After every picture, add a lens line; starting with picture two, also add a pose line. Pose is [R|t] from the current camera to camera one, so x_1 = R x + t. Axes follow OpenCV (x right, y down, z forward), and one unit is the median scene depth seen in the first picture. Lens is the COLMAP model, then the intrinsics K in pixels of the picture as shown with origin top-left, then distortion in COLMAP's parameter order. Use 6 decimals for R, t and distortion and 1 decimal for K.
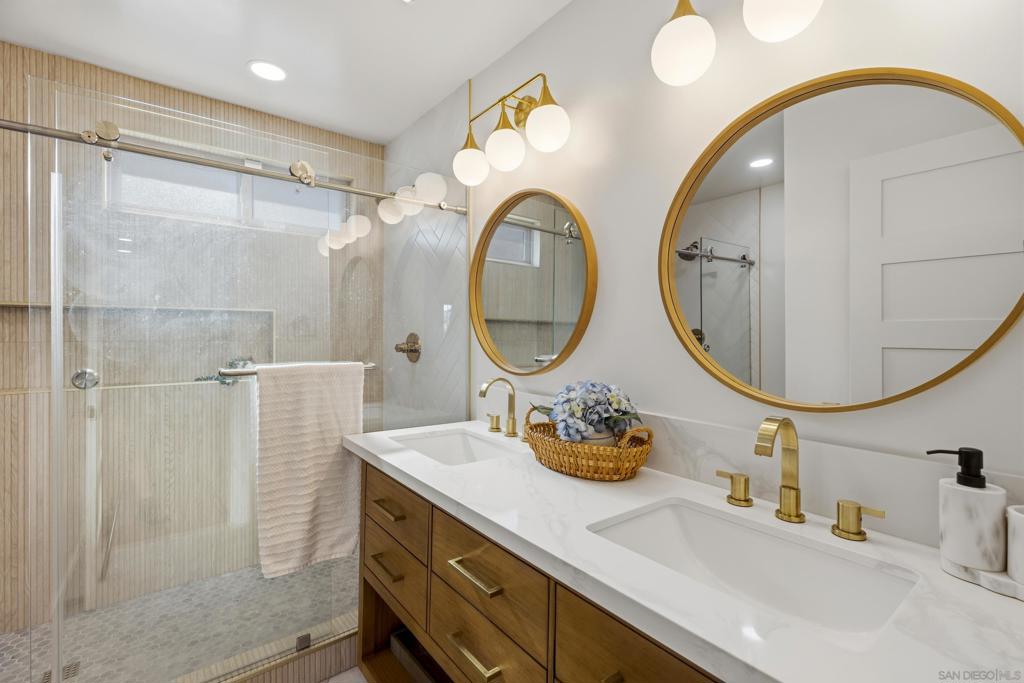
lens RADIAL K [[459.2, 0, 513.5], [0, 459.2, 337.8], [0, 0, 1]] dist [0.000900, -0.001140]
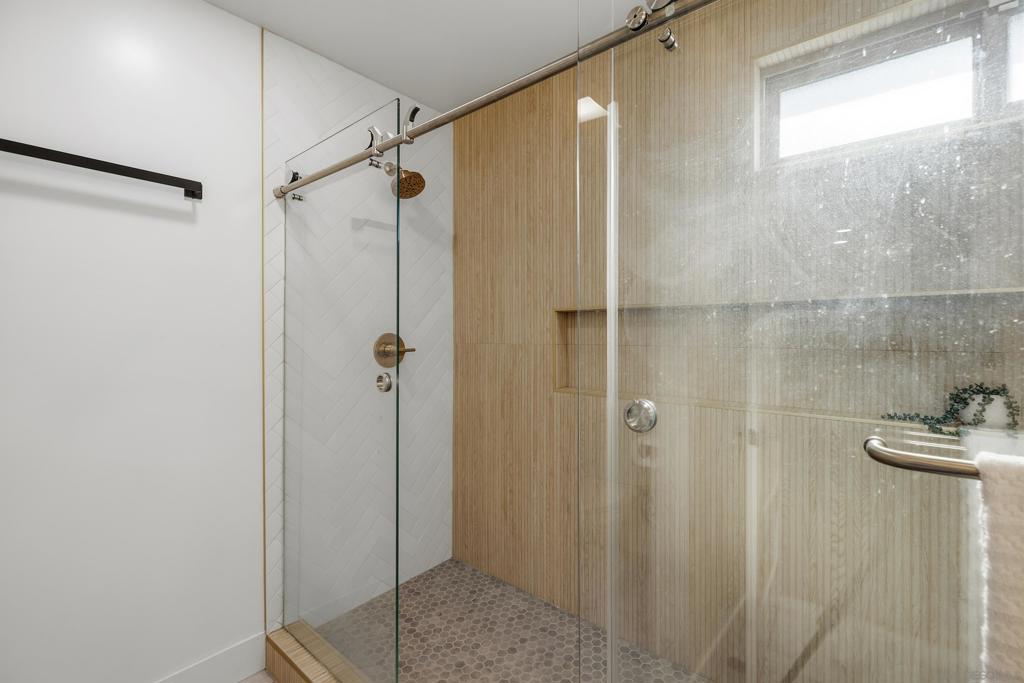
lens RADIAL K [[459.2, 0, 510.6], [0, 459.2, 340.5], [0, 0, 1]] dist [0.000900, -0.001140]
pose [[0.202377, 0.006994, -0.979283, -0.365969], [0.002407, 0.999968, 0.007639, -0.027232], [0.979305, -0.003903, 0.202354, 0.721257]]
